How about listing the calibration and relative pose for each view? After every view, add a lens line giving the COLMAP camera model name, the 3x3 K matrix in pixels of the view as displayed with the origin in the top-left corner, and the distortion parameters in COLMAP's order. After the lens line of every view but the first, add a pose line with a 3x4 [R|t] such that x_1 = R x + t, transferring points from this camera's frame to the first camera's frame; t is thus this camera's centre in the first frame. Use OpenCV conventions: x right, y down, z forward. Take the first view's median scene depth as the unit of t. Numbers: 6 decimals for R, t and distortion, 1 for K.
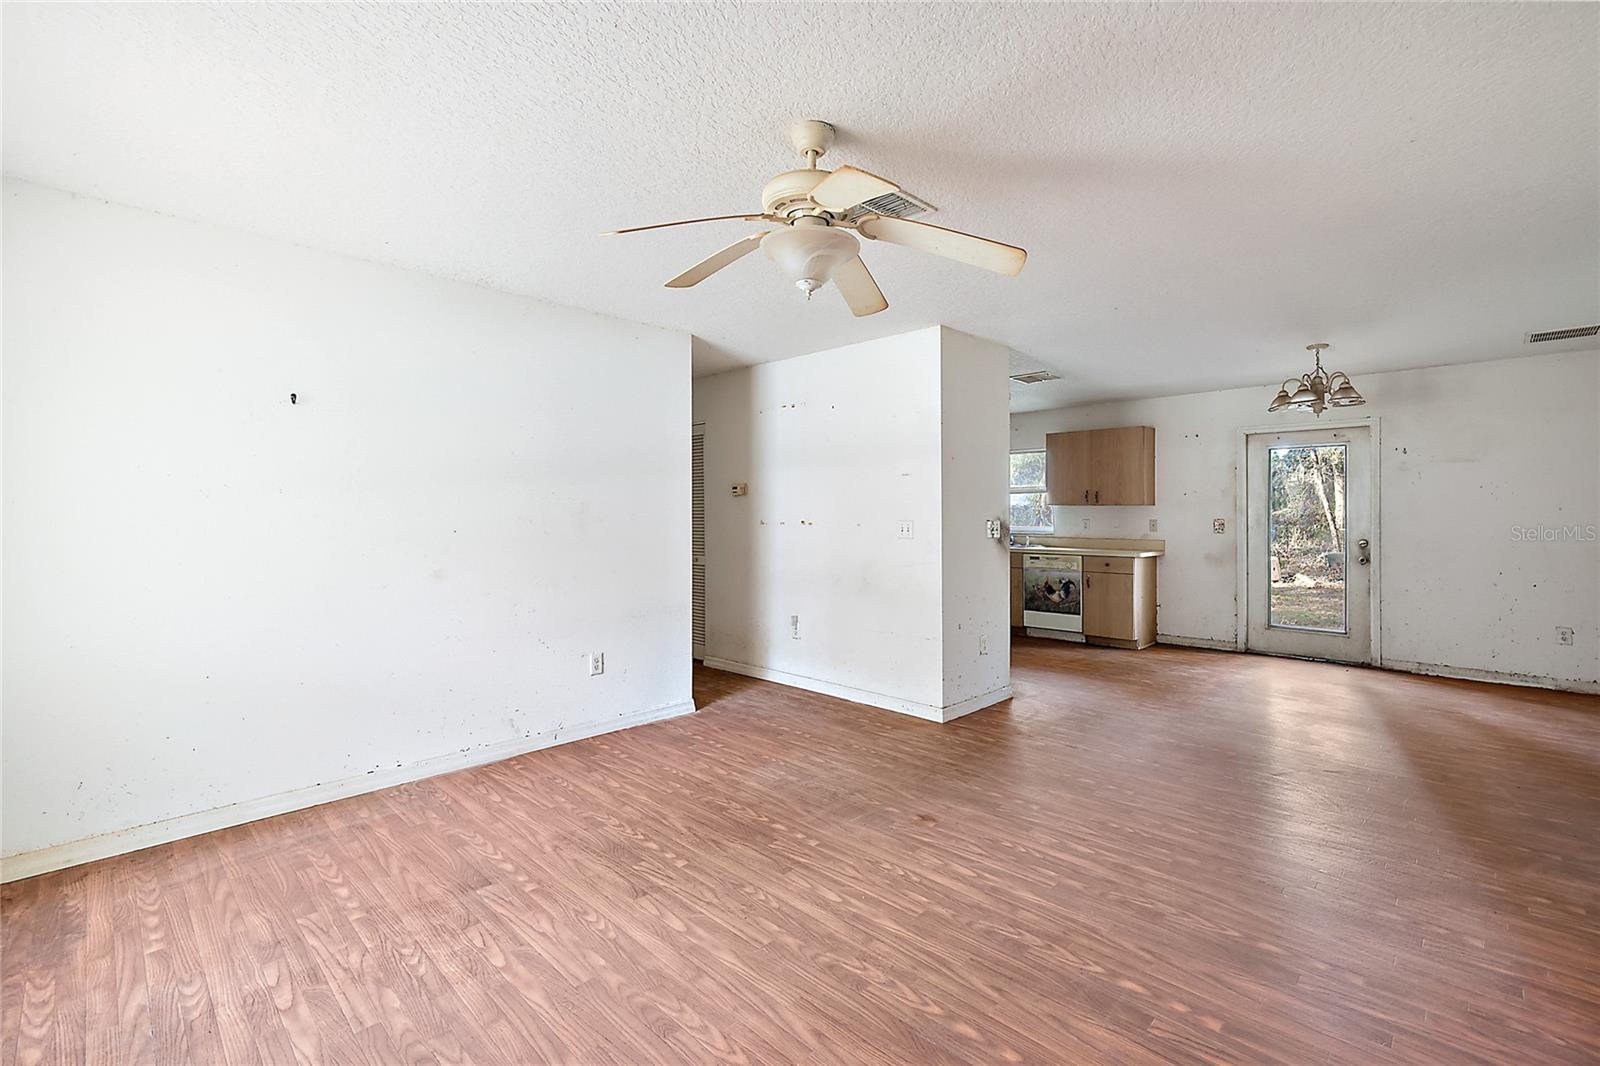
lens RADIAL K [[701.6, 0, 801.2], [0, 701.6, 514.4], [0, 0, 1]] dist [0.001420, -0.000362]
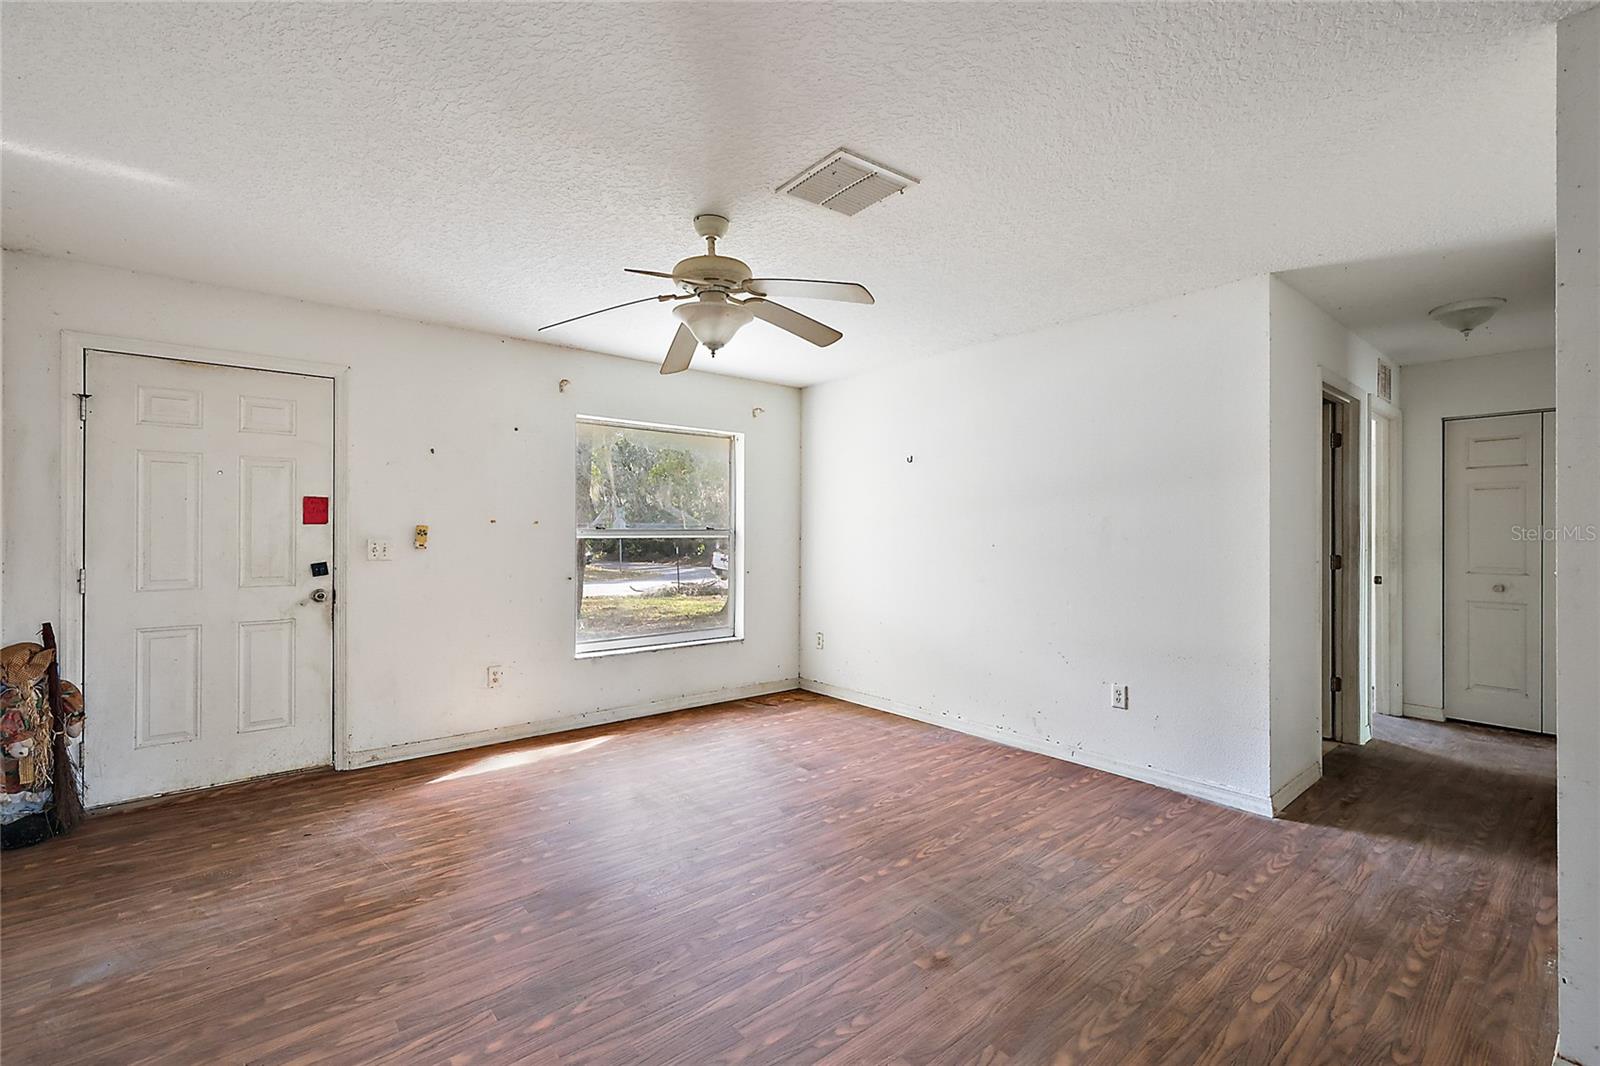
lens RADIAL K [[693.4, 0, 800.0], [0, 693.4, 533.0], [0, 0, 1]] dist [-0.000046, -0.000280]
pose [[-0.103191, 0.000635, -0.994661, 0.883634], [-0.002508, 0.999996, 0.000899, 0.001404], [0.994658, 0.002587, -0.103189, 0.930158]]
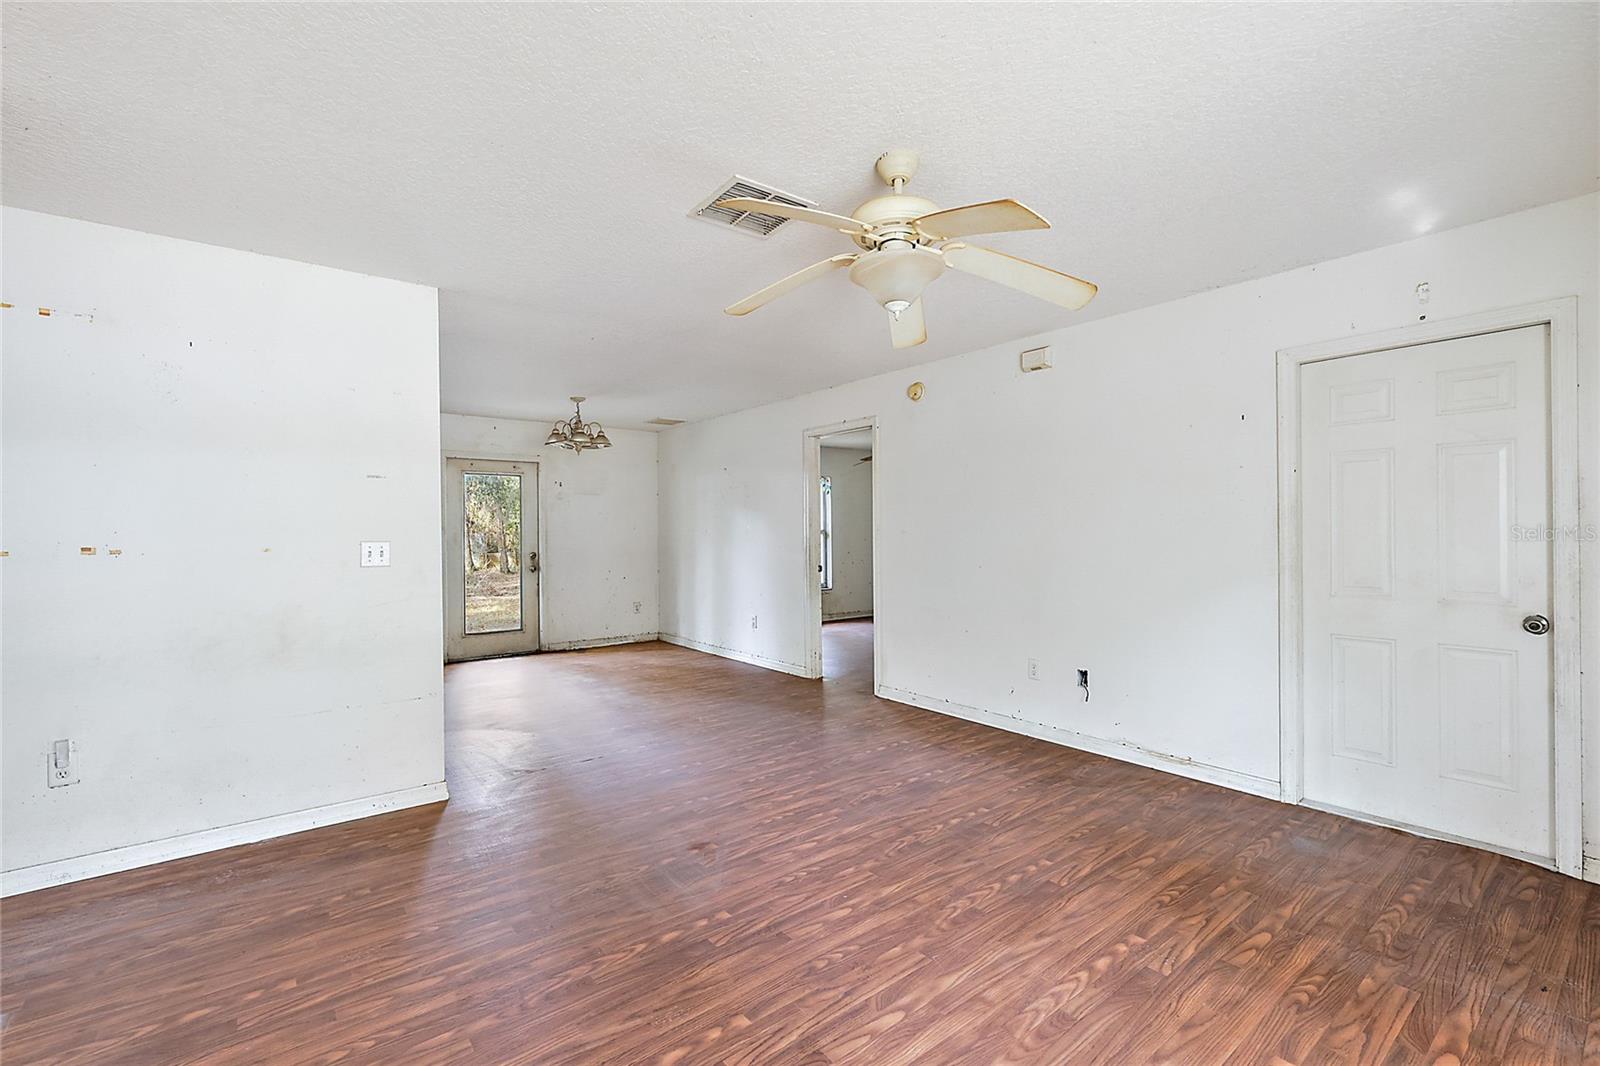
lens RADIAL K [[693.4, 0, 800.0], [0, 693.4, 533.0], [0, 0, 1]] dist [-0.000046, -0.000280]
pose [[0.132511, -0.004857, 0.991170, -0.742578], [0.007965, 0.999961, 0.003835, 0.000677], [-0.991150, 0.007386, 0.132544, 0.732759]]
